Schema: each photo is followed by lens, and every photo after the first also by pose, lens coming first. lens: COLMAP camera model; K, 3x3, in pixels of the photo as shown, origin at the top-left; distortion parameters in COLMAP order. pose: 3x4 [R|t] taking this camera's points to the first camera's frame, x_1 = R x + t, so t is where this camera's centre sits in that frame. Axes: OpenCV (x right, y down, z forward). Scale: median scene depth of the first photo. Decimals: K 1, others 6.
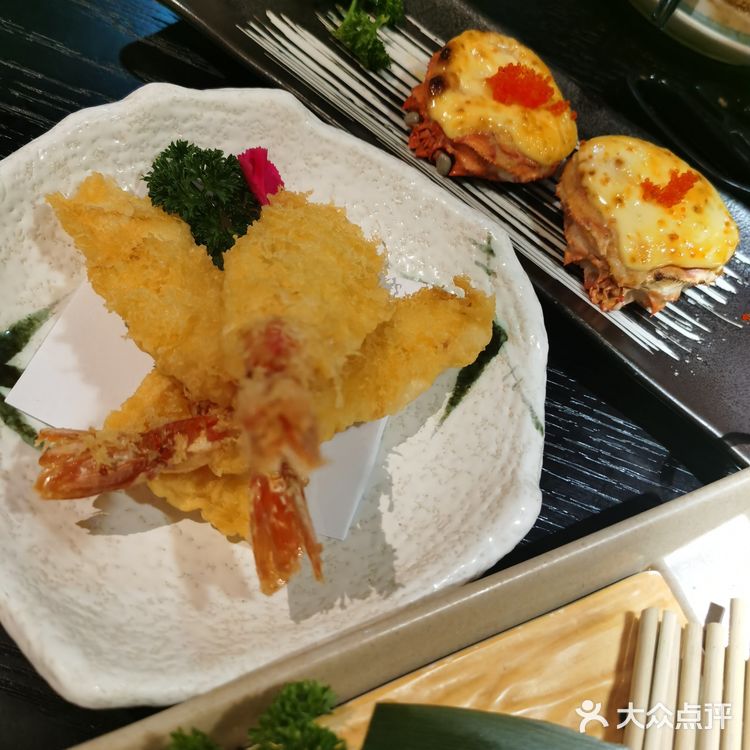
lens RADIAL K [[784.5, 0, 375.0], [0, 784.5, 375.0], [0, 0, 1]] dist [-0.031177, 0.093704]
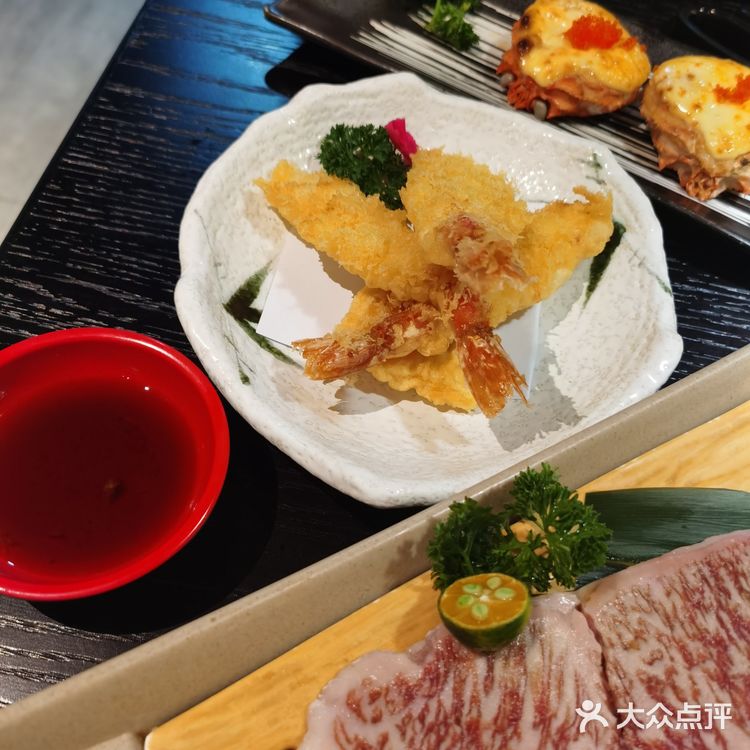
lens RADIAL K [[784.5, 0, 375.0], [0, 784.5, 375.0], [0, 0, 1]] dist [-0.031177, 0.093704]
pose [[0.979022, -0.174171, -0.105739, -0.123976], [0.170435, 0.984410, -0.043468, 0.163765], [0.111661, 0.024534, 0.993443, -0.242854]]
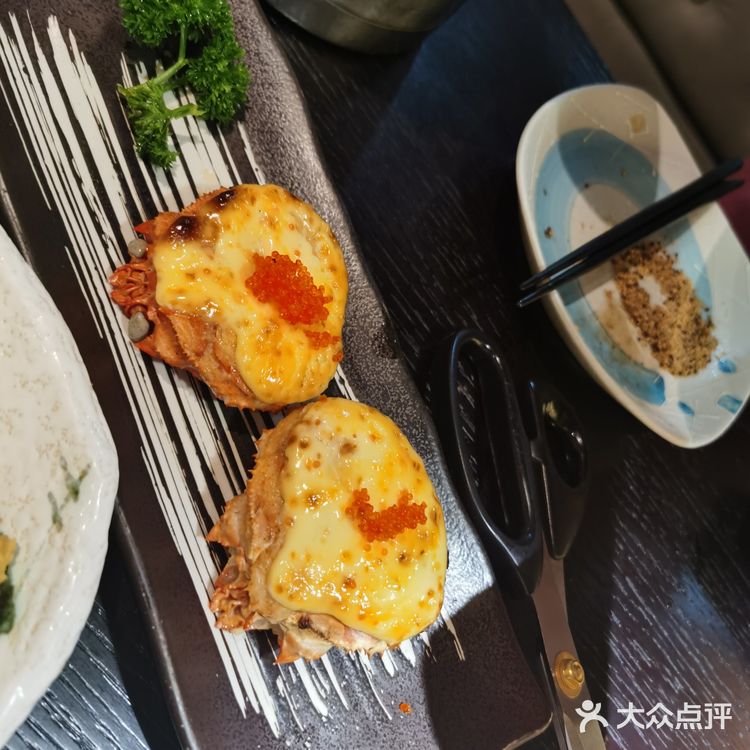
lens RADIAL K [[784.5, 0, 375.0], [0, 784.5, 375.0], [0, 0, 1]] dist [-0.031177, 0.093704]
pose [[0.857897, 0.499093, 0.122142, 0.247595], [-0.488611, 0.865966, -0.106589, -0.312308], [-0.158969, 0.031763, 0.986773, 0.321093]]
